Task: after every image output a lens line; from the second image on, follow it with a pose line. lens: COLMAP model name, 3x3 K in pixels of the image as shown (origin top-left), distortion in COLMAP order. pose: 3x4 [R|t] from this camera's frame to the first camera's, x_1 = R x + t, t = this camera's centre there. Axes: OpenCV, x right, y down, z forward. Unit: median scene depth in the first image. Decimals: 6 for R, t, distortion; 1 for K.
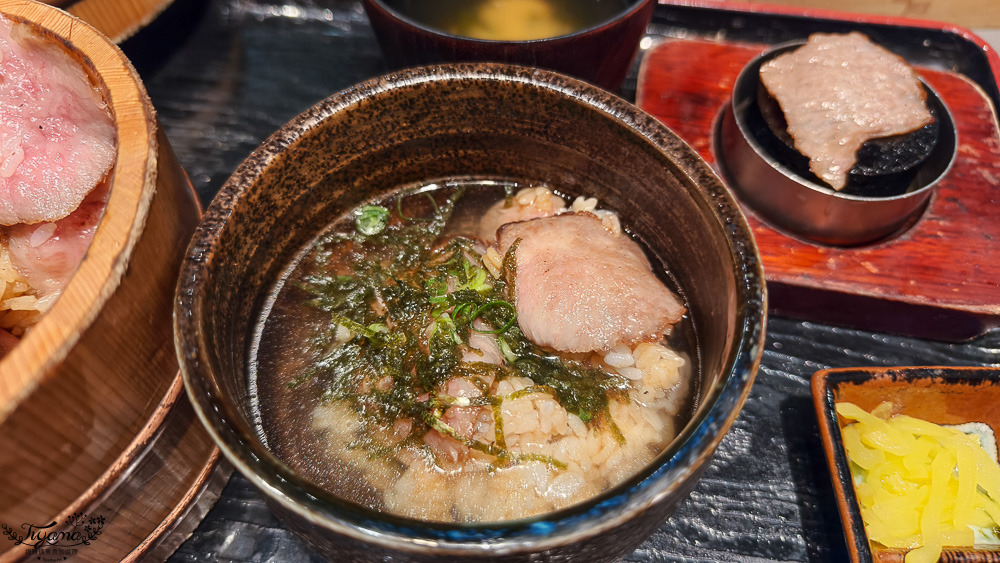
lens RADIAL K [[702.7, 0, 498.0], [0, 702.7, 283.2], [0, 0, 1]] dist [-0.039567, 0.002110]
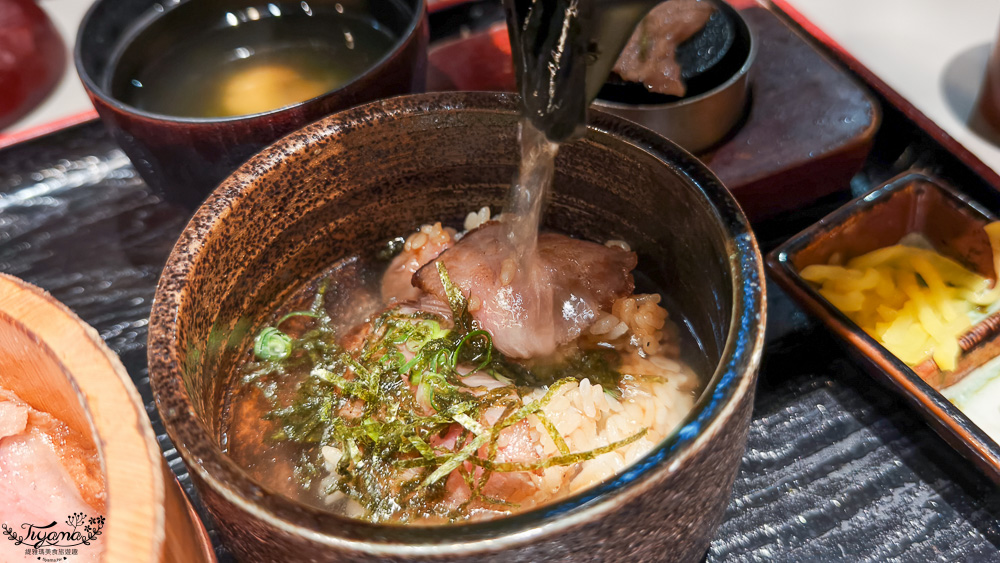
lens RADIAL K [[993.9, 0, 500.8], [0, 993.9, 281.9], [0, 0, 1]] dist [-0.019719, 0.000000]
pose [[0.827319, -0.440099, 0.349078, -0.385223], [0.498043, 0.862099, -0.093480, 0.108091], [-0.259799, 0.251194, 0.932420, -0.223253]]
